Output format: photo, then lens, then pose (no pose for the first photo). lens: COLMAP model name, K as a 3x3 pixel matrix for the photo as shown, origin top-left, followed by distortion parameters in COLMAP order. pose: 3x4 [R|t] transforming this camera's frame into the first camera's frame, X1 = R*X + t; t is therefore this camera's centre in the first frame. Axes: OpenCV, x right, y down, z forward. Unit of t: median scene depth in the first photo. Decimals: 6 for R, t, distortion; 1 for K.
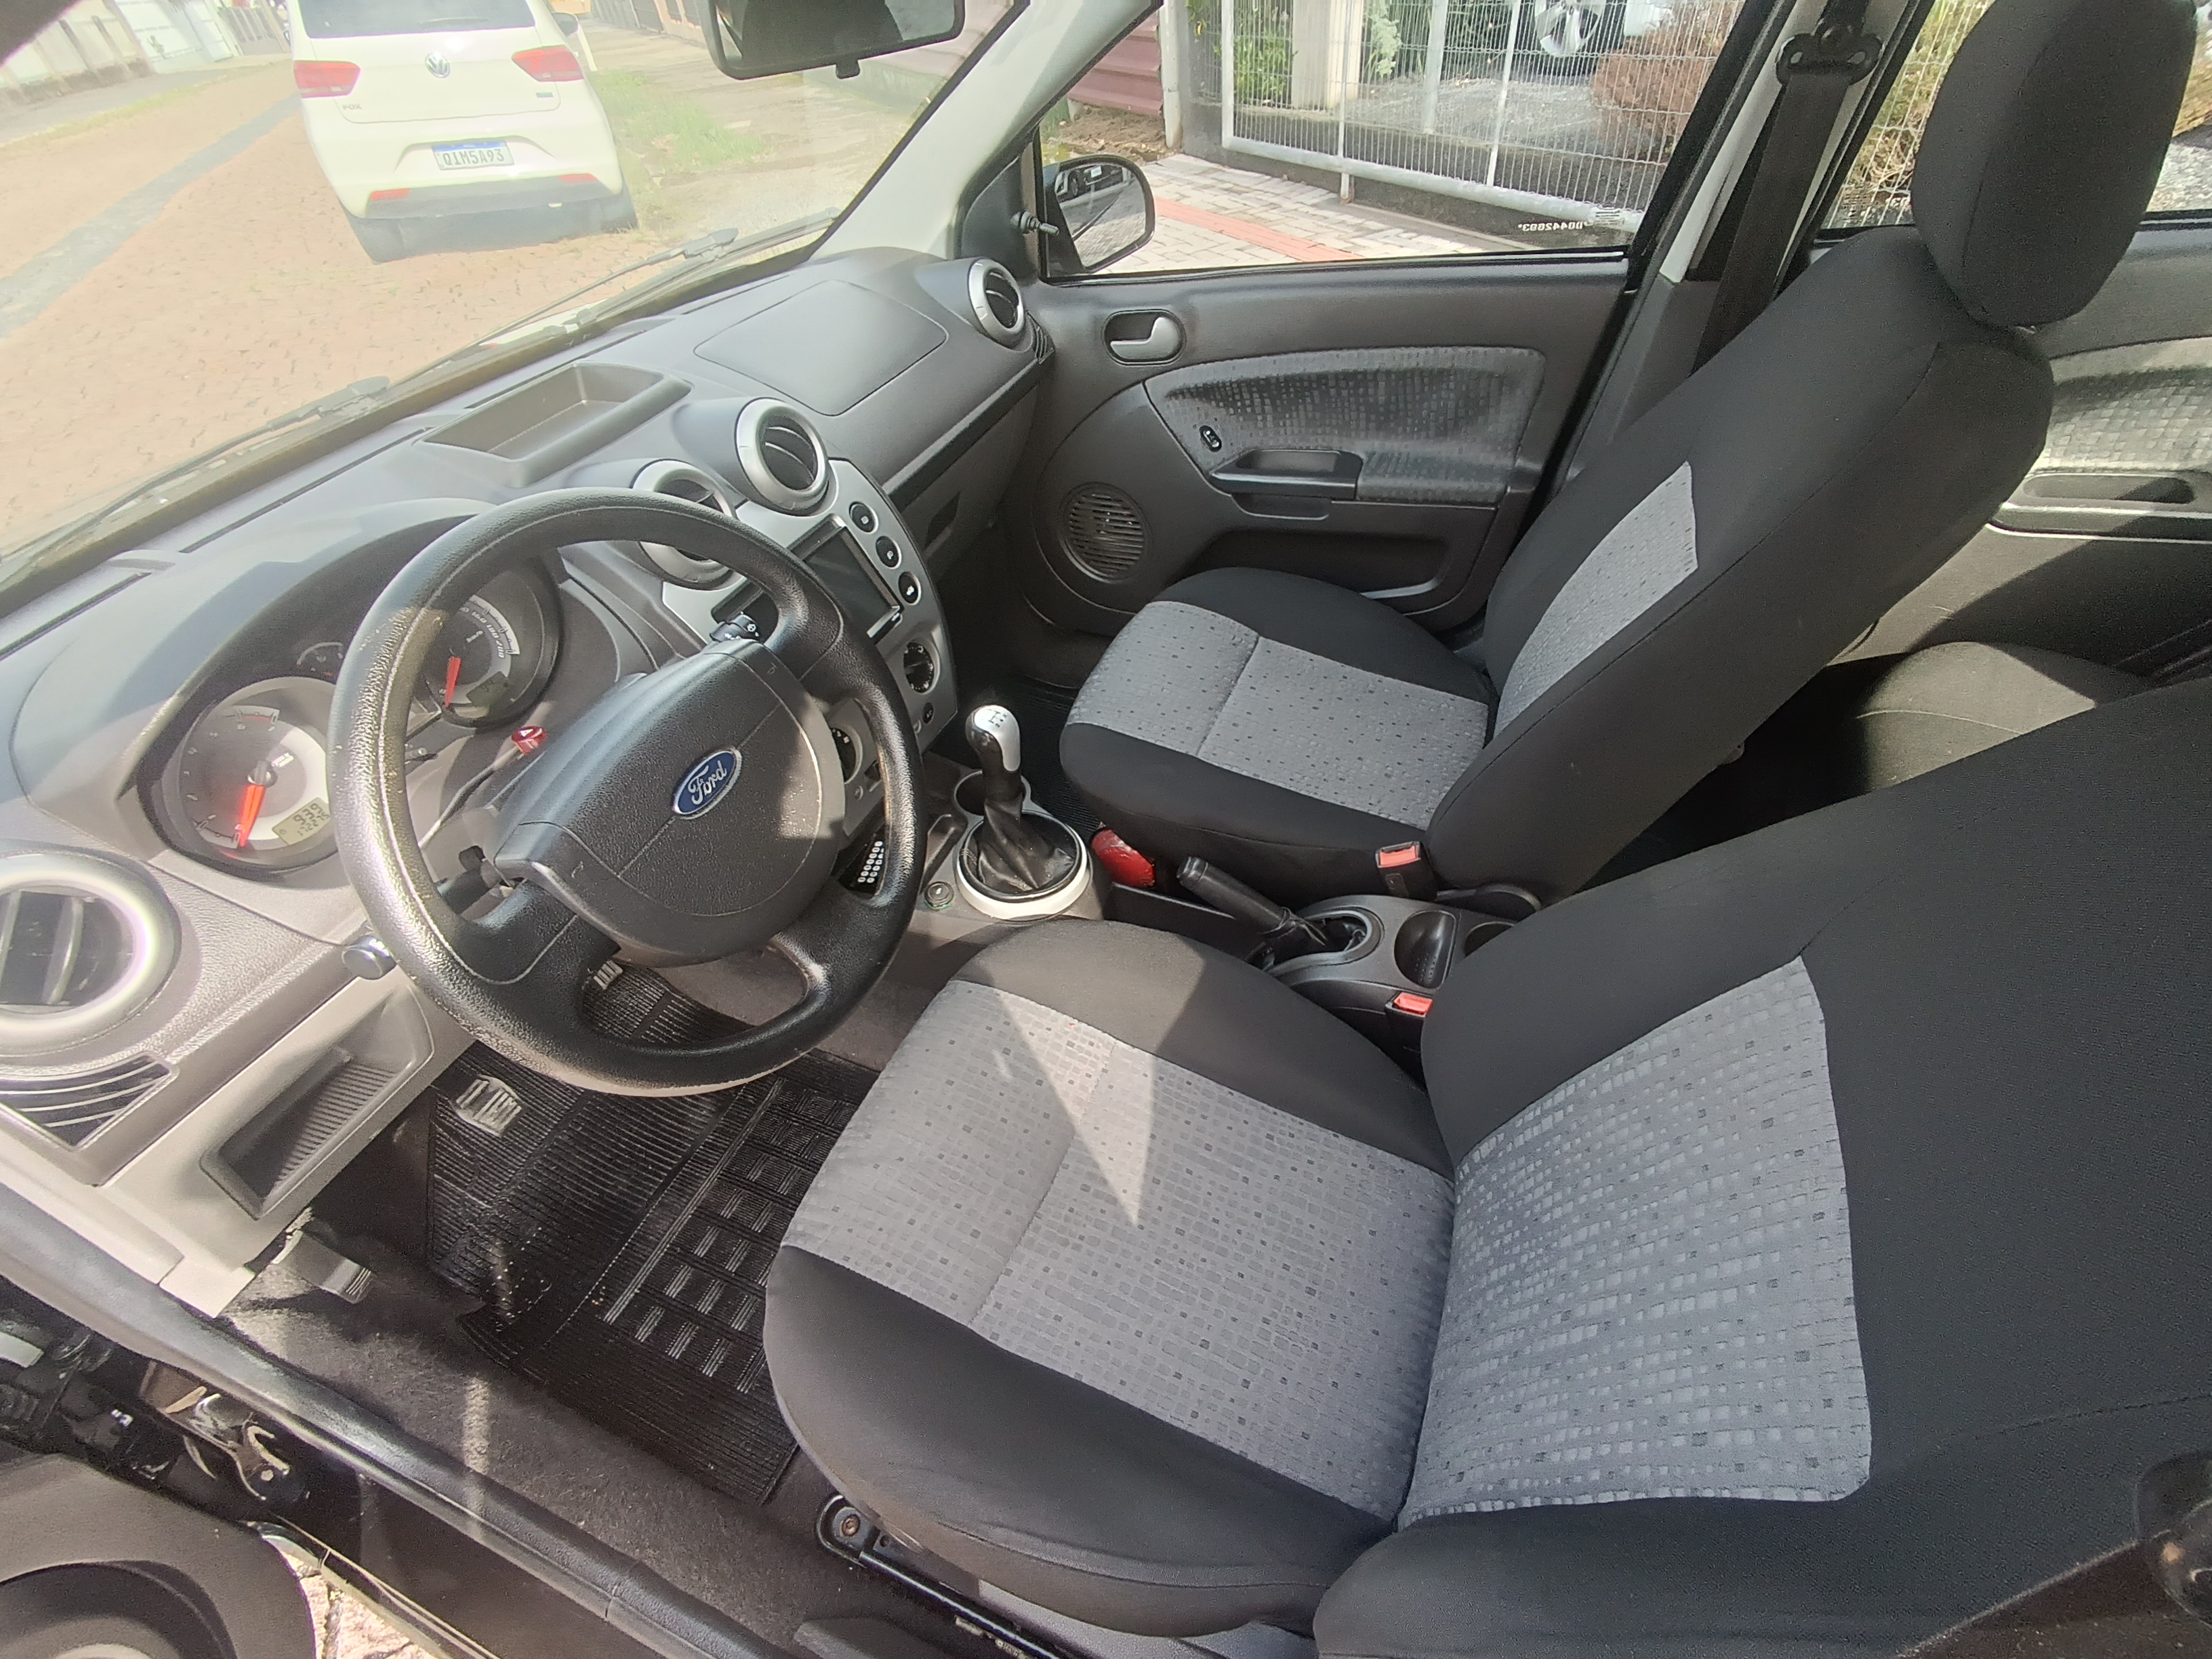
lens RADIAL K [[1017.4, 0, 1102.7], [0, 1017.4, 775.8], [0, 0, 1]] dist [0.054581, -0.025559]
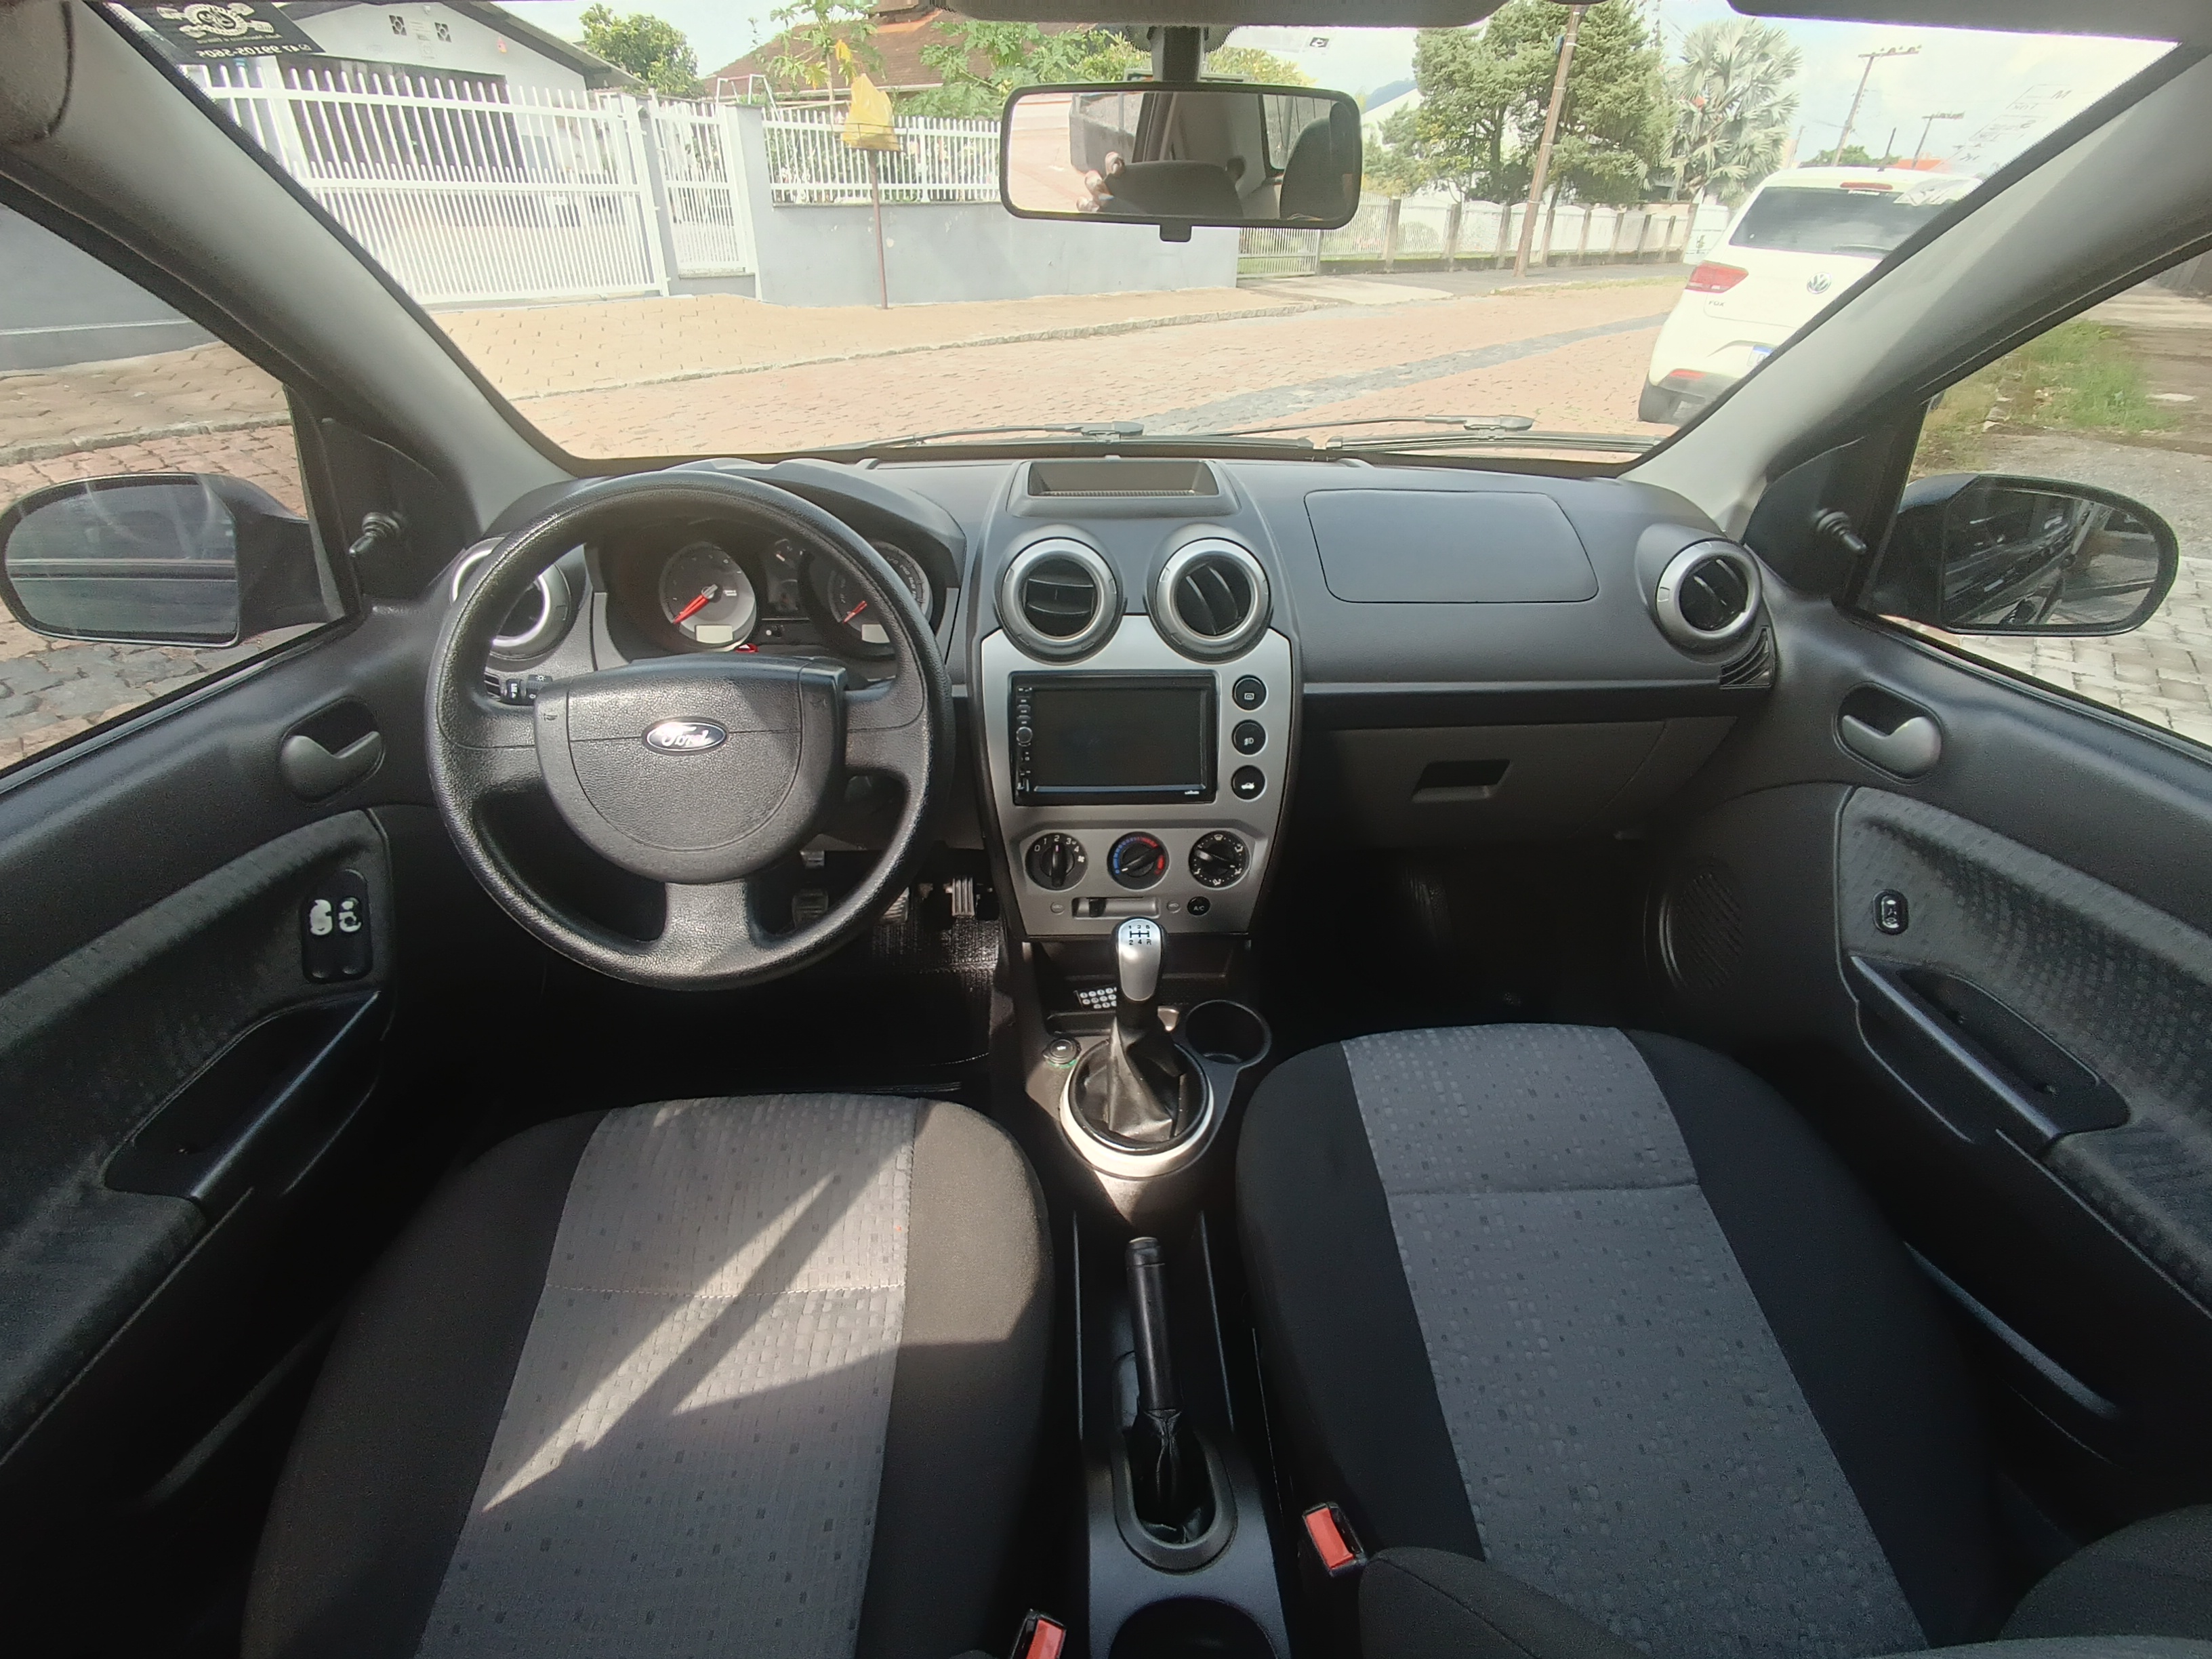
lens RADIAL K [[989.6, 0, 1105.8], [0, 989.6, 785.5], [0, 0, 1]] dist [0.019683, 0.001157]
pose [[0.445721, 0.541816, -0.712579, 0.298230], [-0.626204, 0.757558, 0.184323, -0.208769], [0.639689, 0.364063, 0.676947, 0.260966]]
